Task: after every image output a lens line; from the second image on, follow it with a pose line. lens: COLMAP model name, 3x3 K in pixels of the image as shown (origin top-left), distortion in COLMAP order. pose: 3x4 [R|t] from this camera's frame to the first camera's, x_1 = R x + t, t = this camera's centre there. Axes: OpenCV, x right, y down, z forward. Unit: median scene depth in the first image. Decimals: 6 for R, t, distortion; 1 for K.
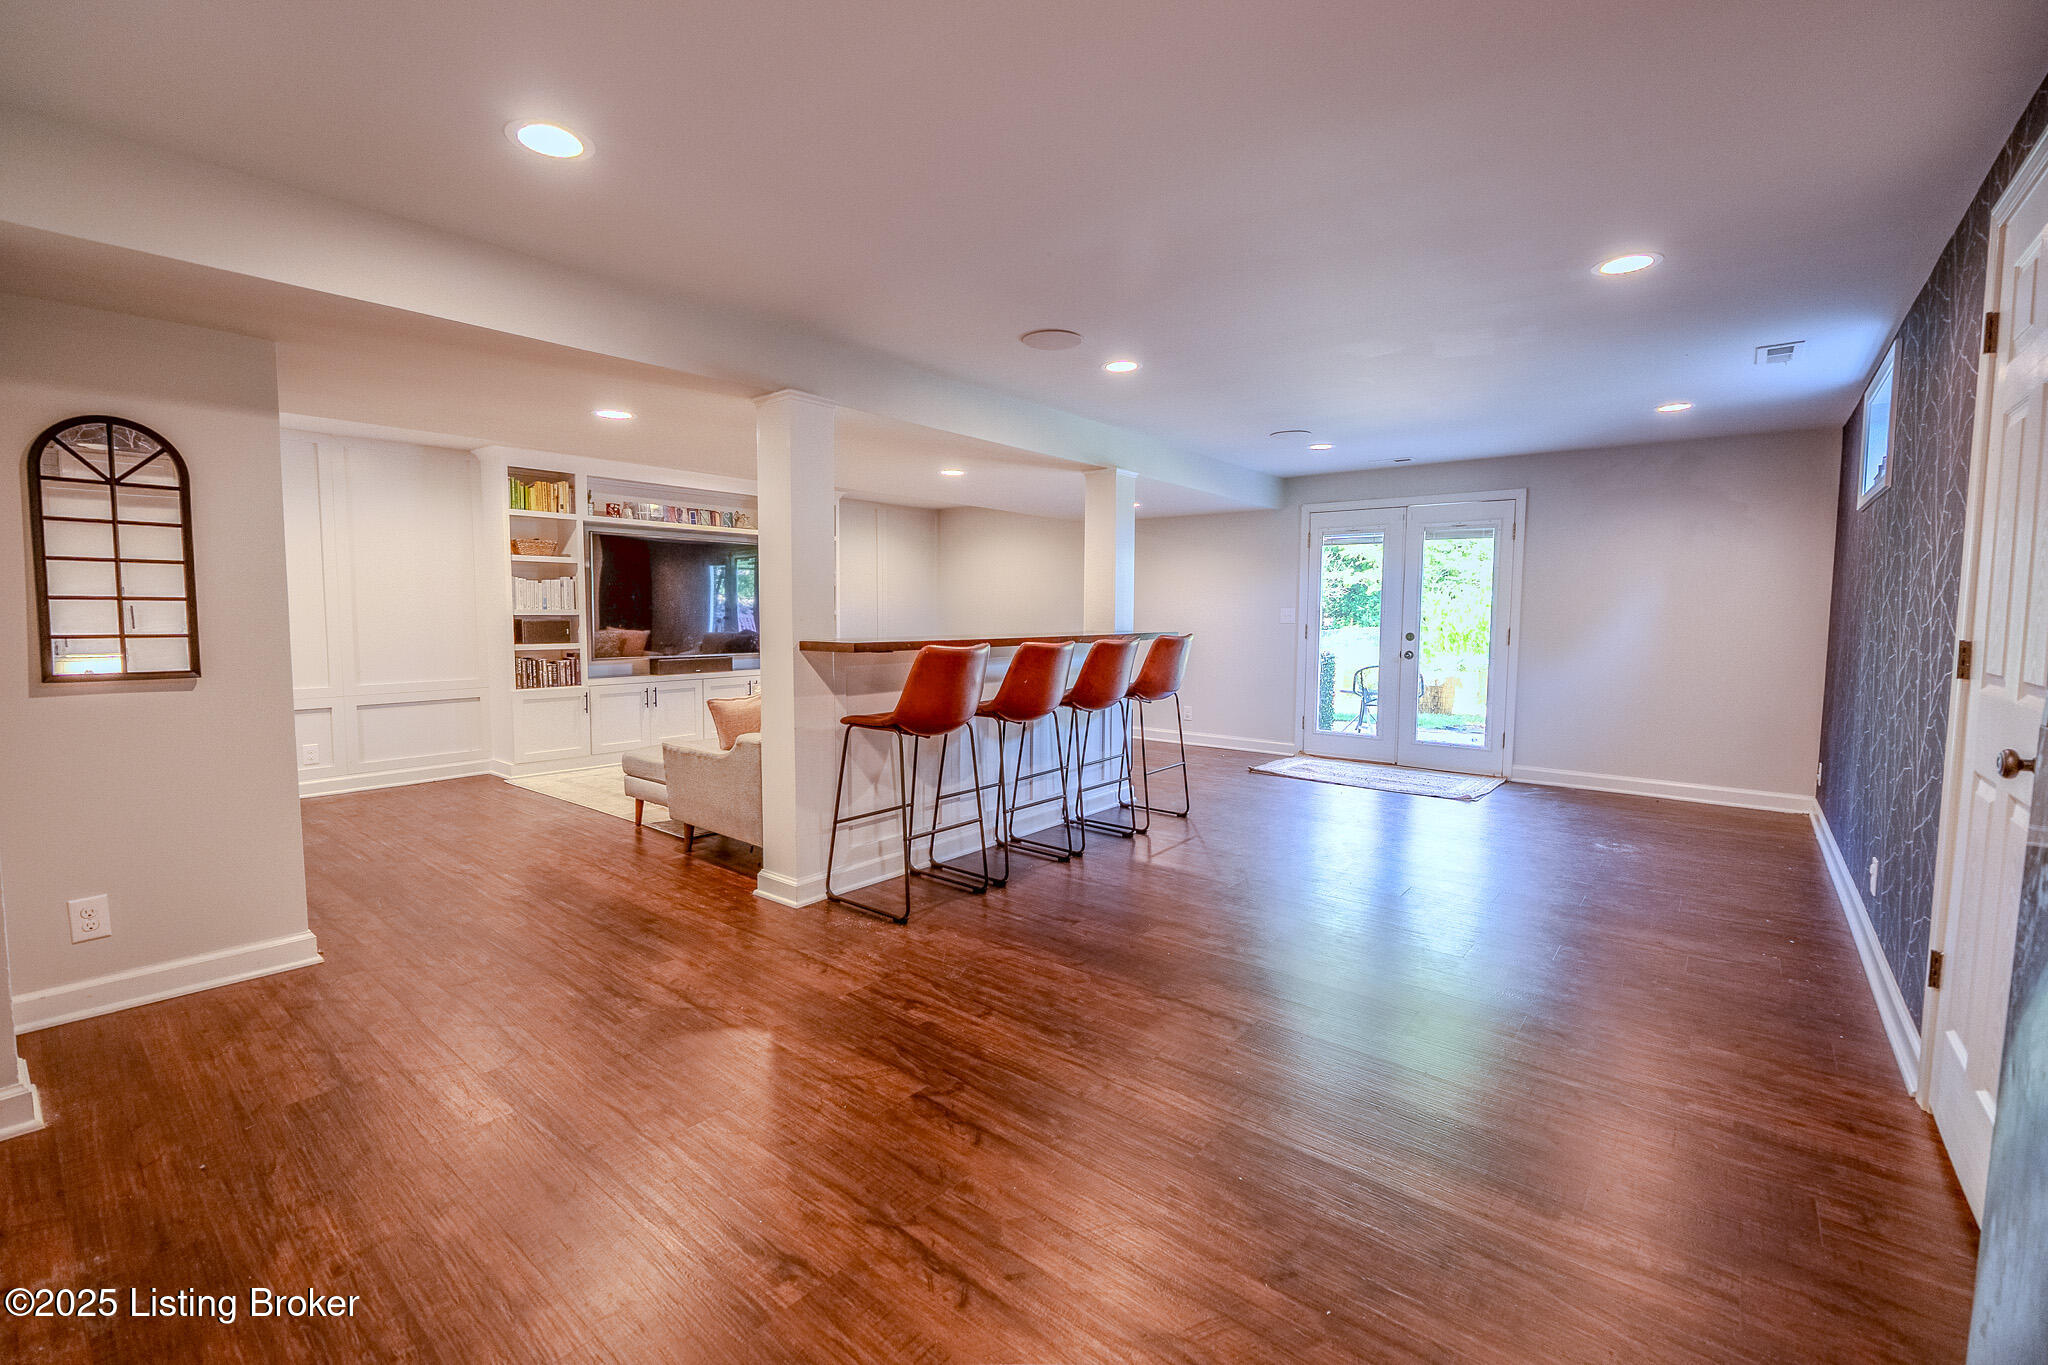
lens RADIAL K [[879.2, 0, 1017.8], [0, 879.2, 680.6], [0, 0, 1]] dist [-0.011512, -0.000202]
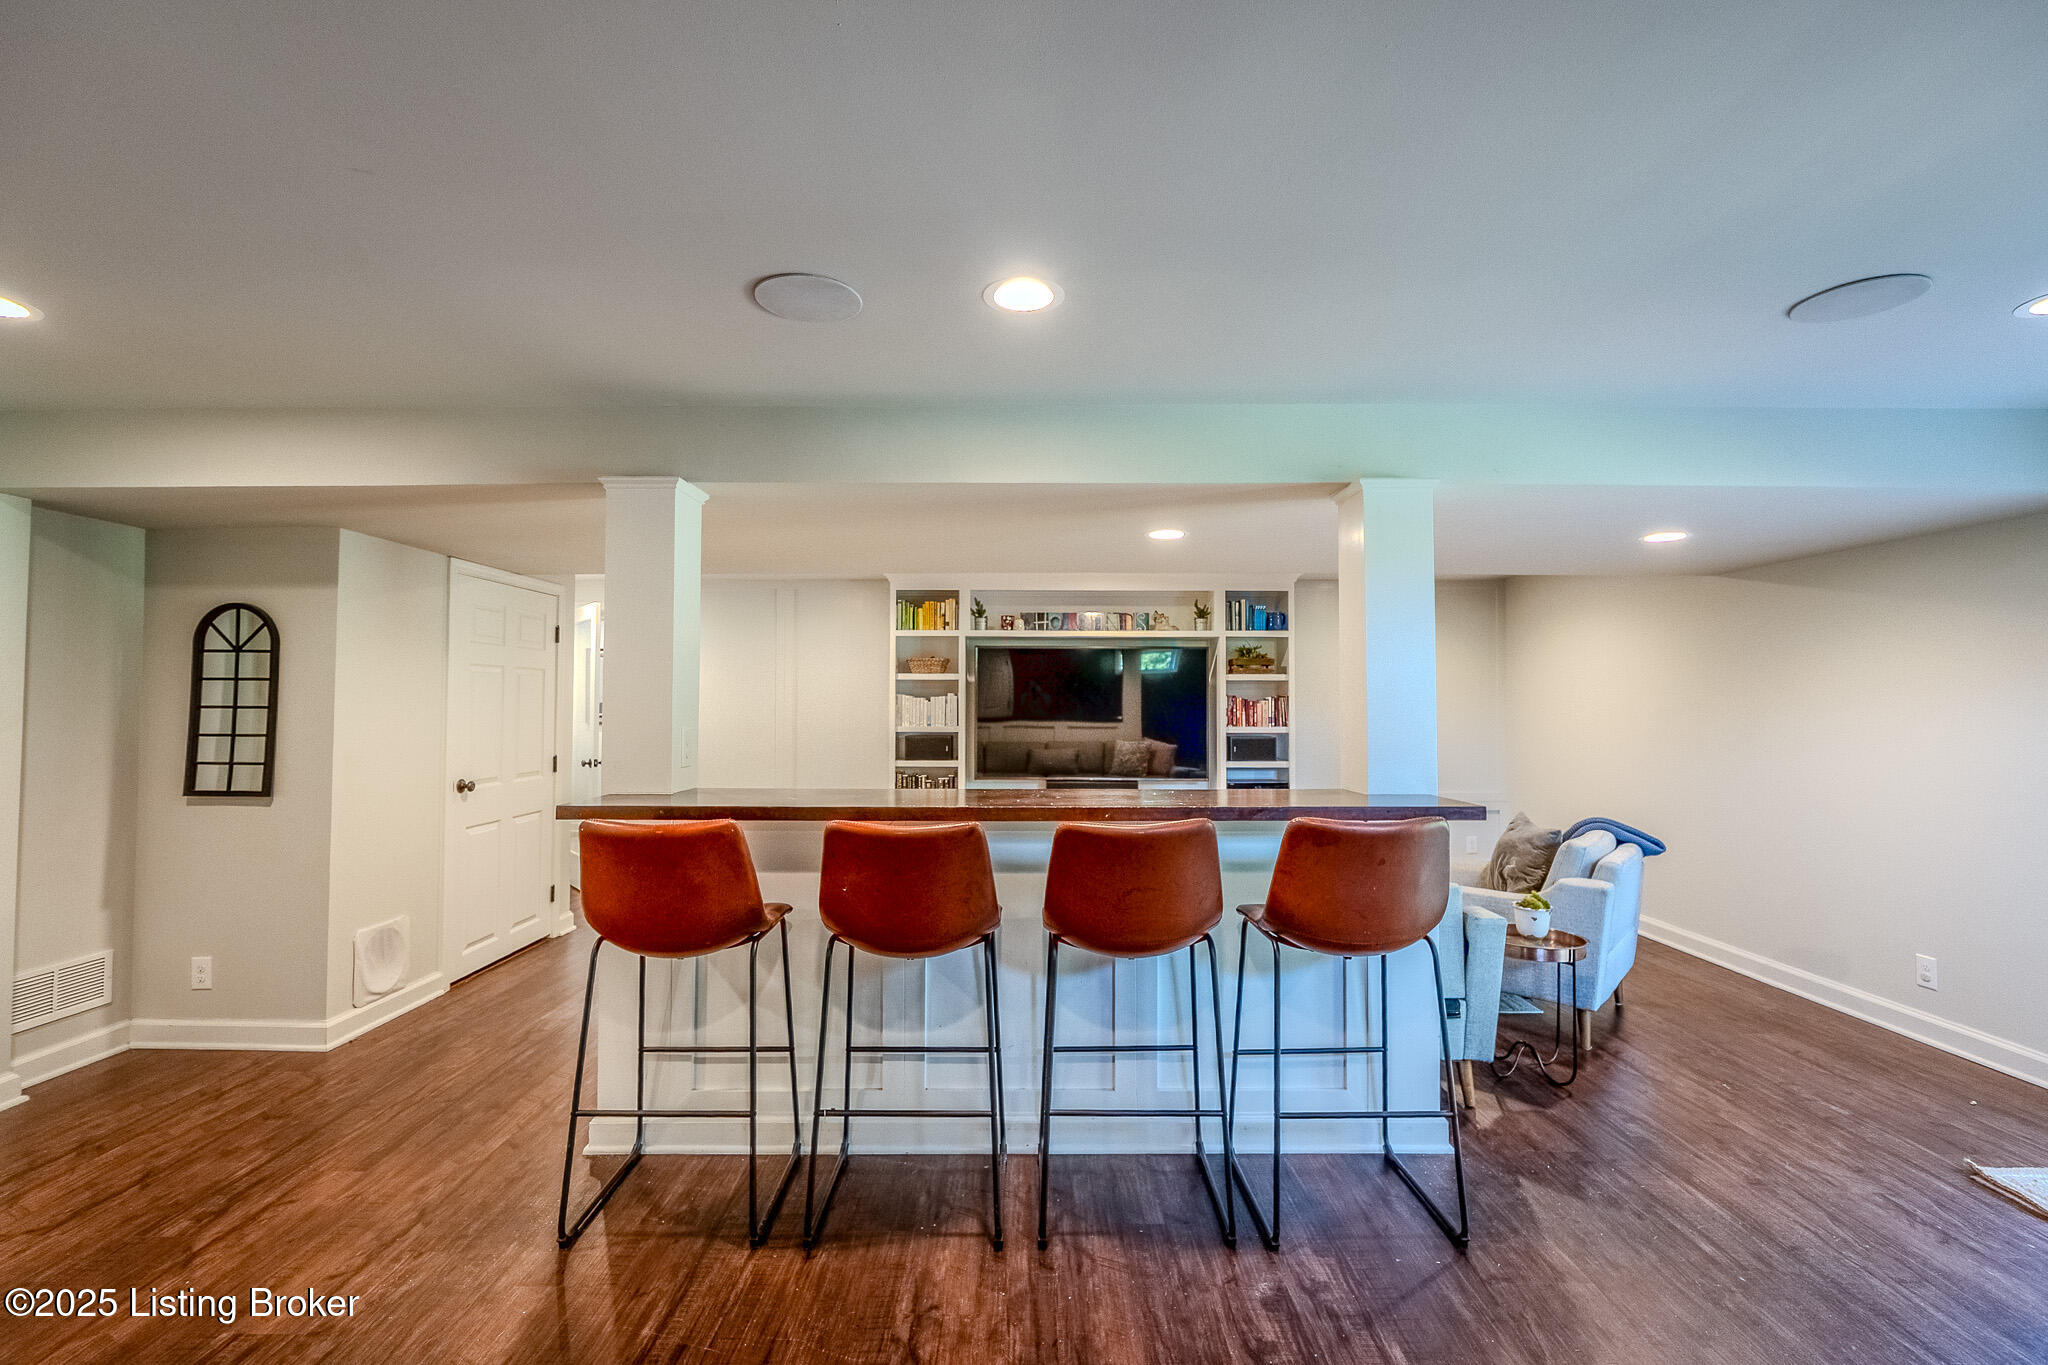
lens RADIAL K [[891.8, 0, 1015.1], [0, 891.8, 681.6], [0, 0, 1]] dist [-0.002353, -0.000058]
pose [[0.625771, -0.024823, -0.779611, 0.331369], [-0.060033, 0.994996, -0.079867, -0.057994], [0.777693, 0.096781, 0.621150, 0.447195]]
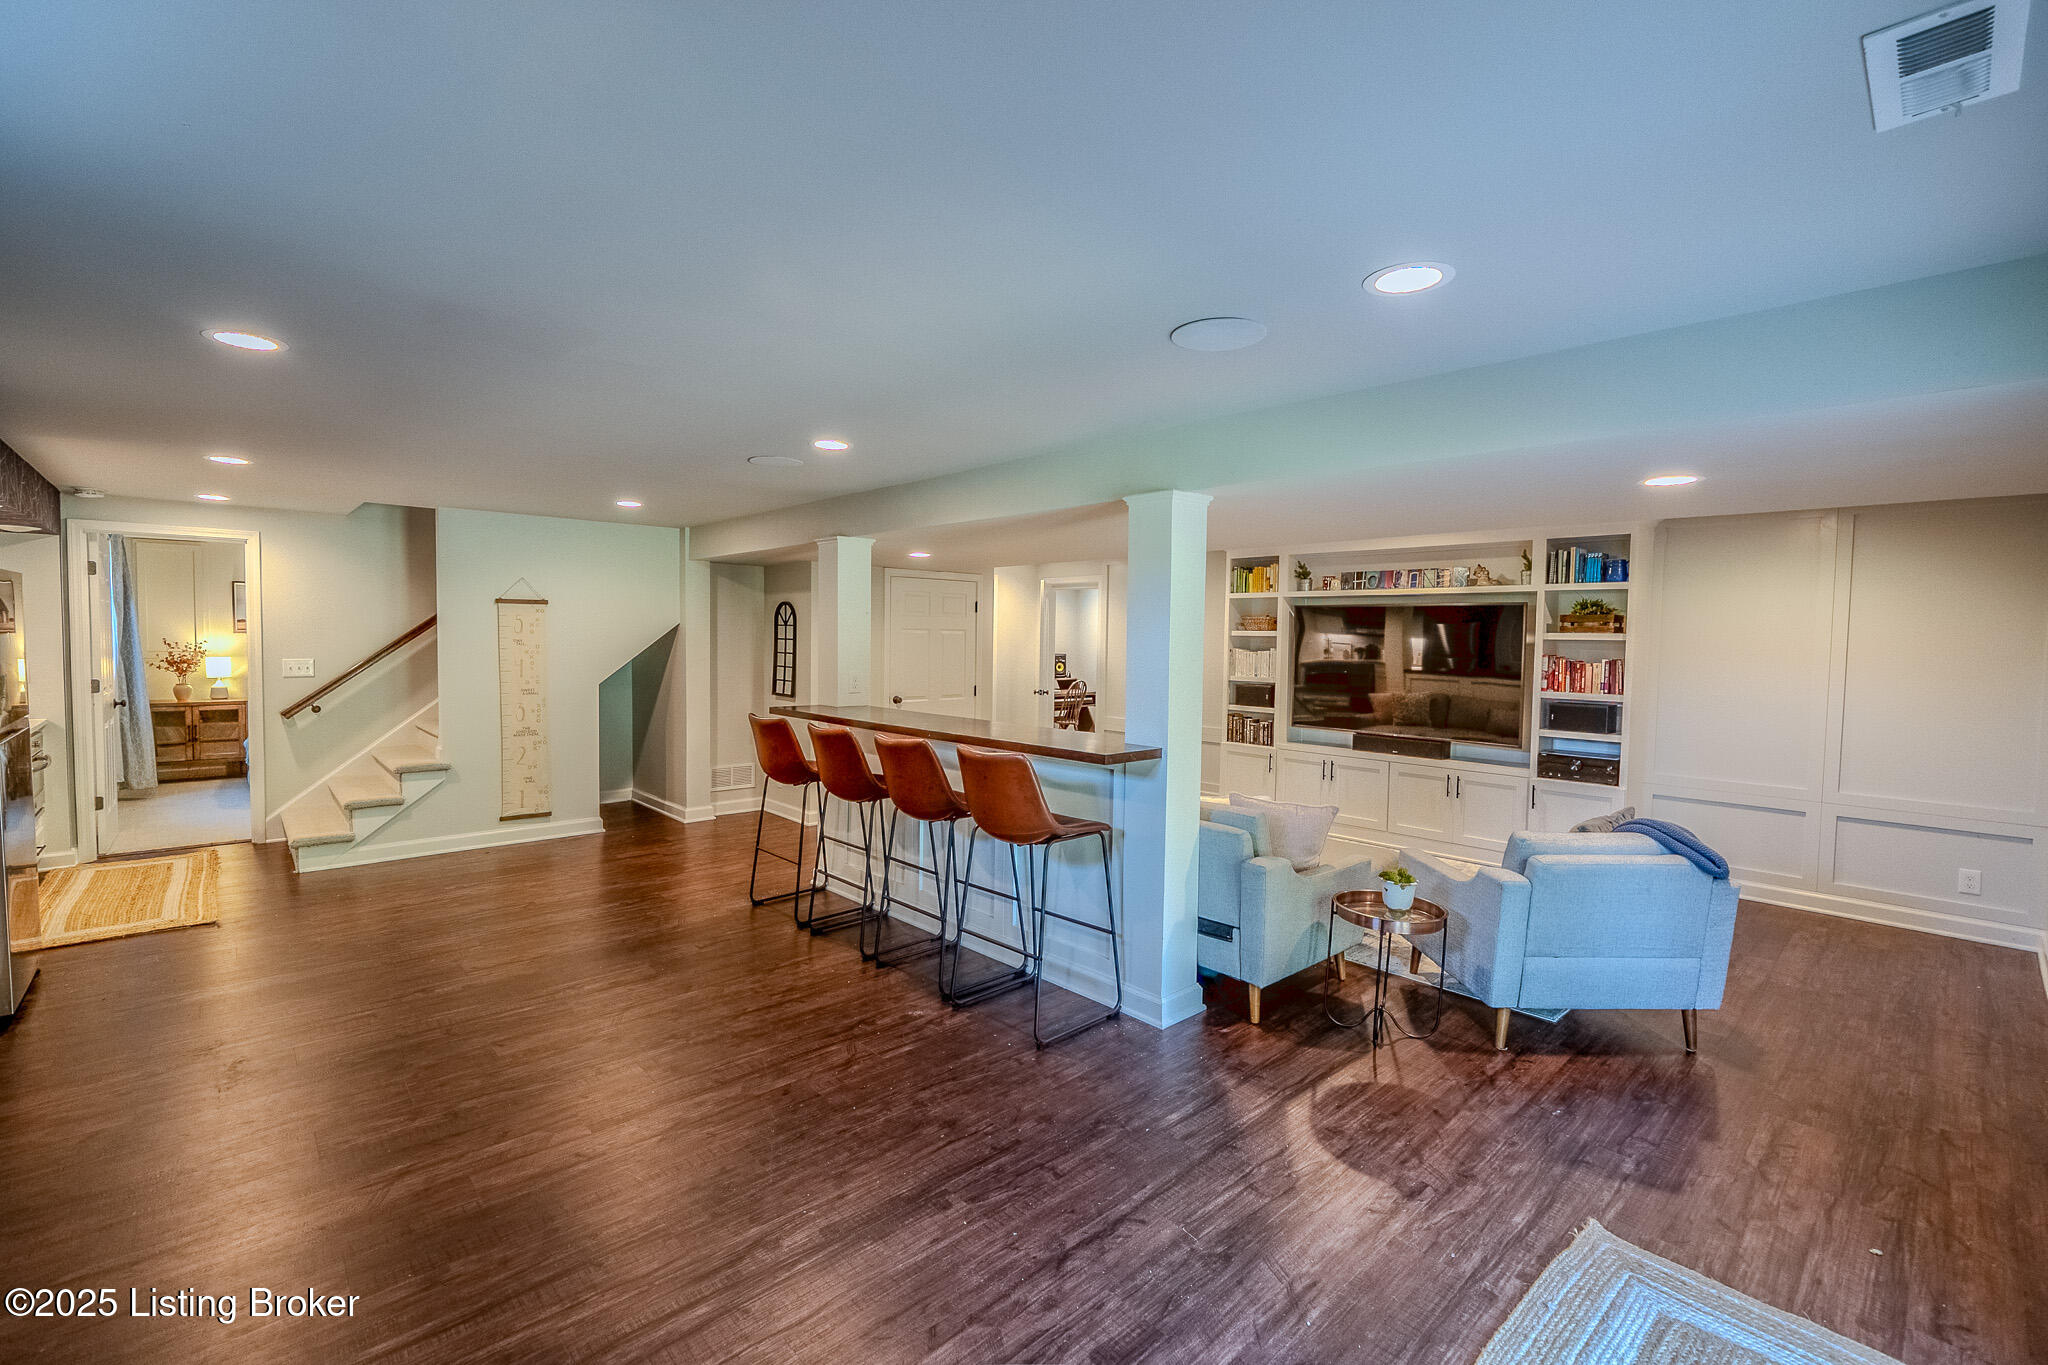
lens RADIAL K [[879.2, 0, 1017.8], [0, 879.2, 680.6], [0, 0, 1]] dist [-0.011512, -0.000202]
pose [[-0.145352, 0.041626, -0.988504, 0.667732], [-0.094354, 0.993978, 0.055730, -0.114258], [0.984871, 0.101369, -0.140549, 0.878919]]
